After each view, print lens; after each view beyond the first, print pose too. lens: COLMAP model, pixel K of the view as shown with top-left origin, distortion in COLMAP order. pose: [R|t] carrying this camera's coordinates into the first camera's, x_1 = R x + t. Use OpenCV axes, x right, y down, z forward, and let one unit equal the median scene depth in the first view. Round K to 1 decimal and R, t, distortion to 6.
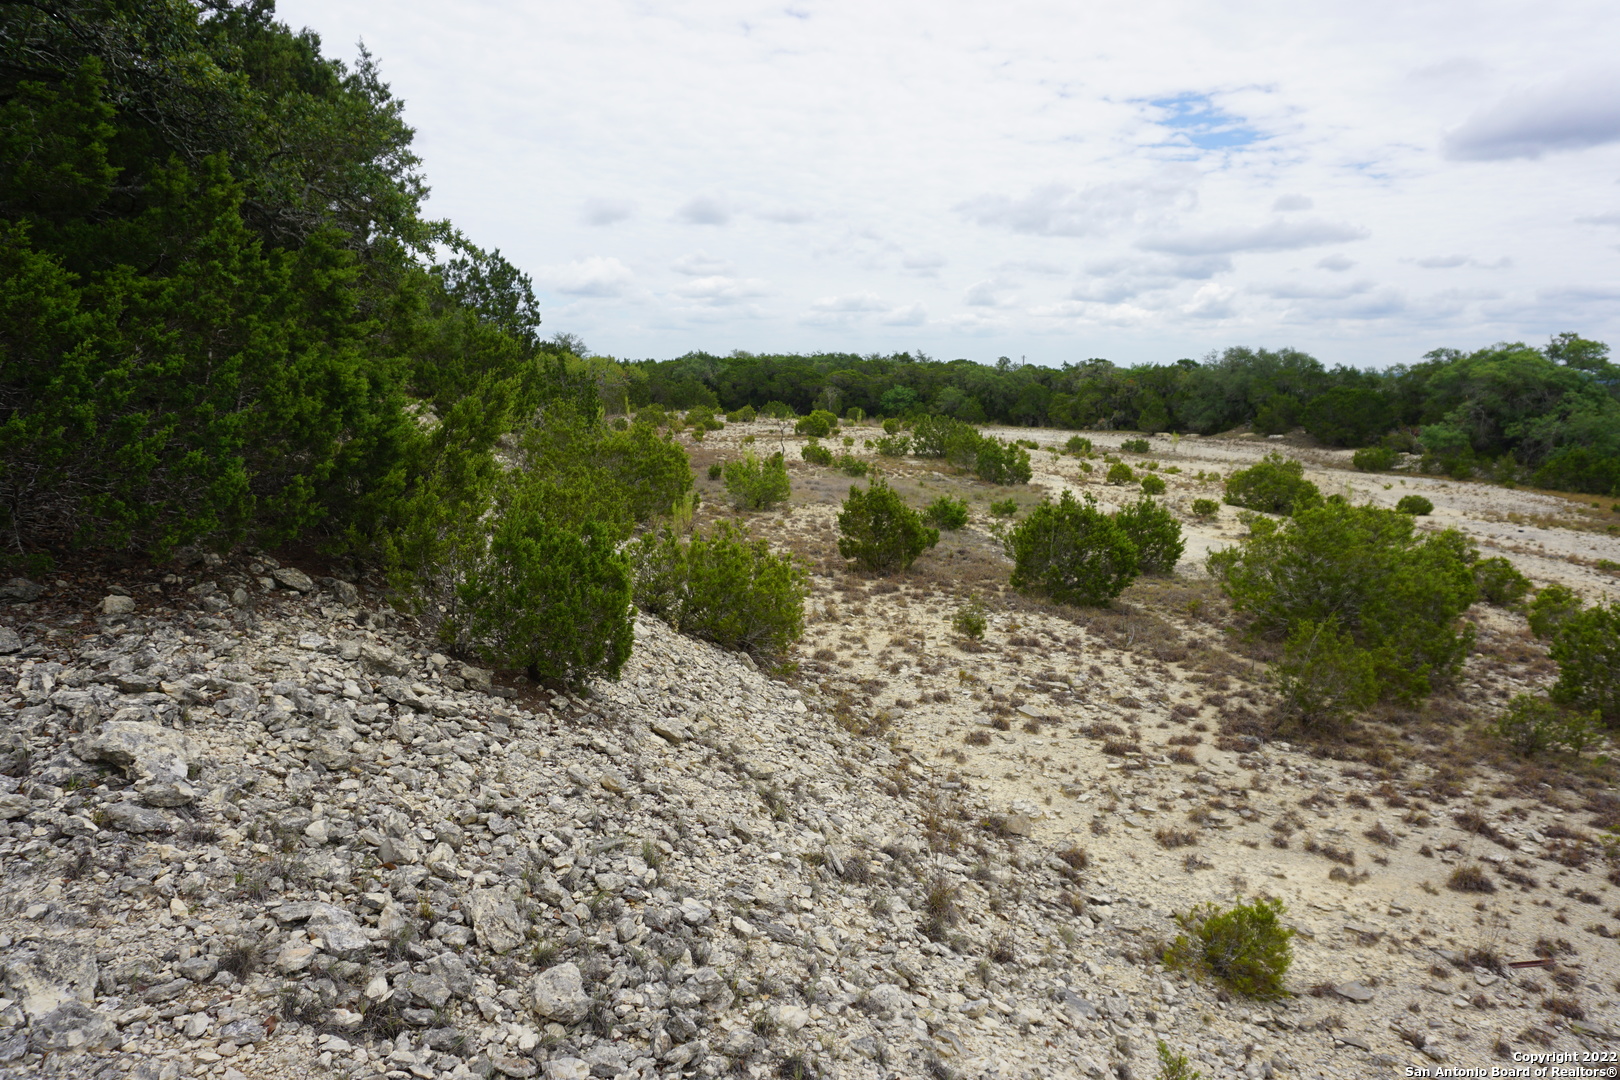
lens RADIAL K [[1083.2, 0, 810.0], [0, 1083.2, 540.0], [0, 0, 1]] dist [-0.055468, 0.036419]
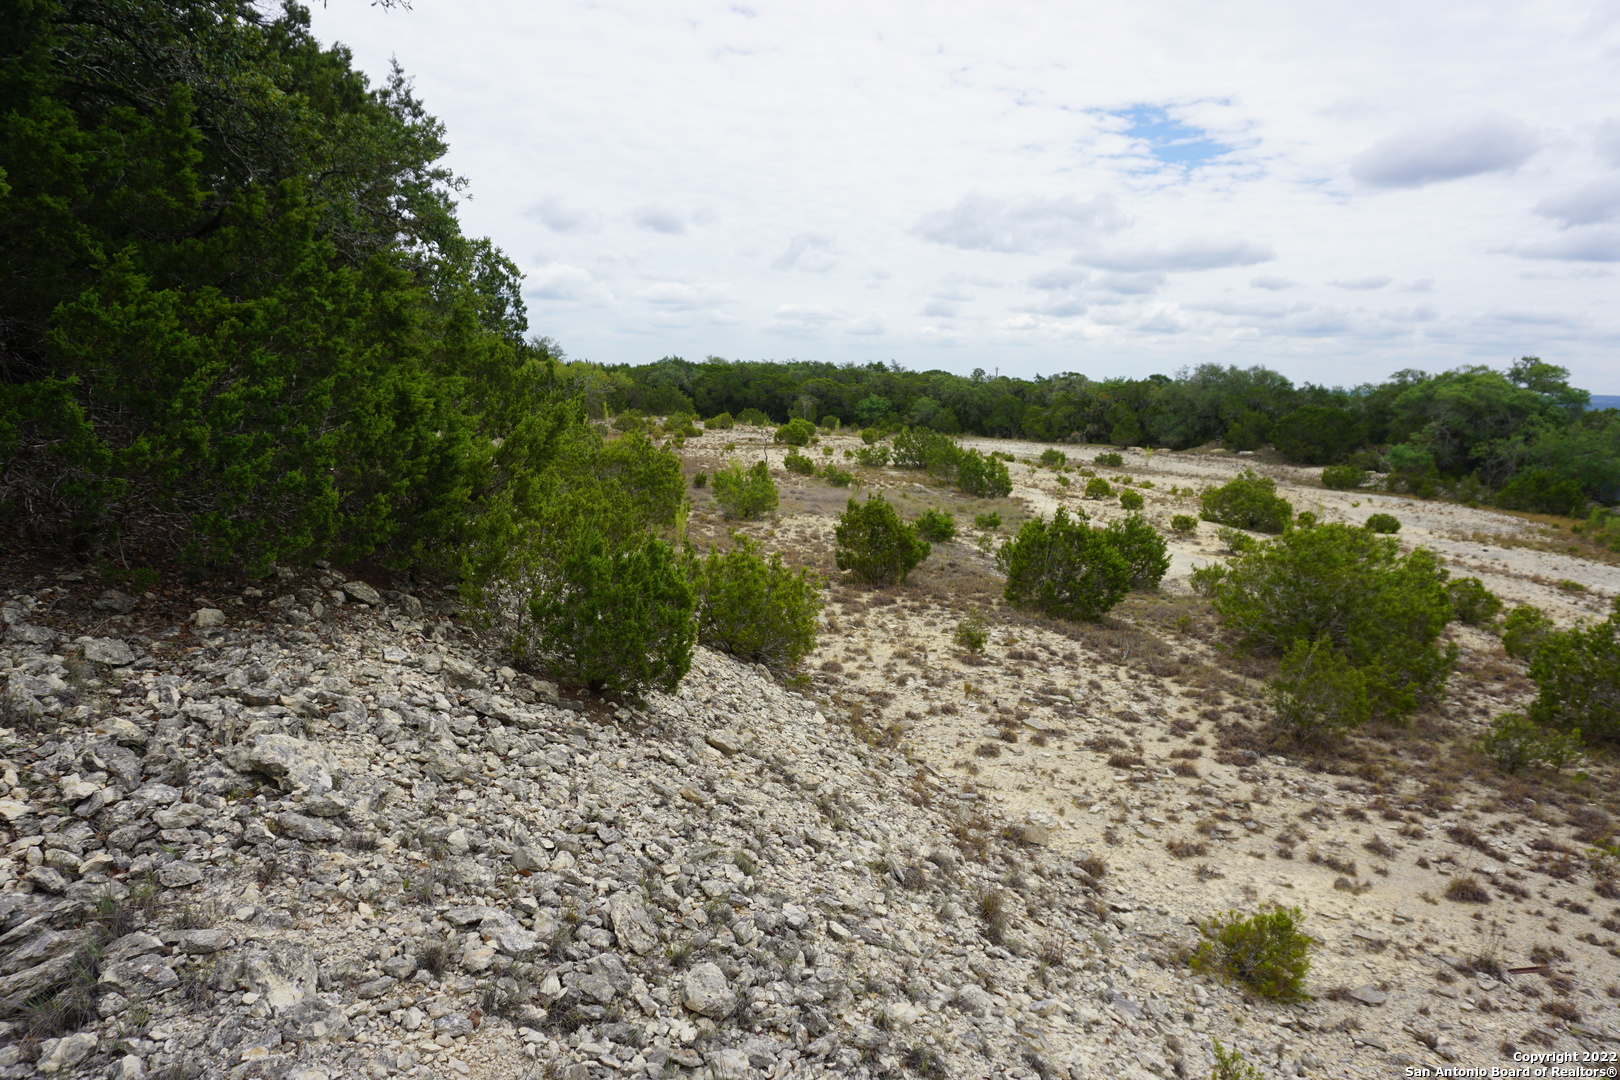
lens RADIAL K [[1086.9, 0, 805.6], [0, 1086.9, 539.2], [0, 0, 1]] dist [-0.052164, 0.036648]
pose [[0.999398, 0.015244, 0.031154, -0.087854], [-0.015065, 0.999869, -0.005950, -0.014580], [-0.031240, 0.005477, 0.999497, -0.048165]]
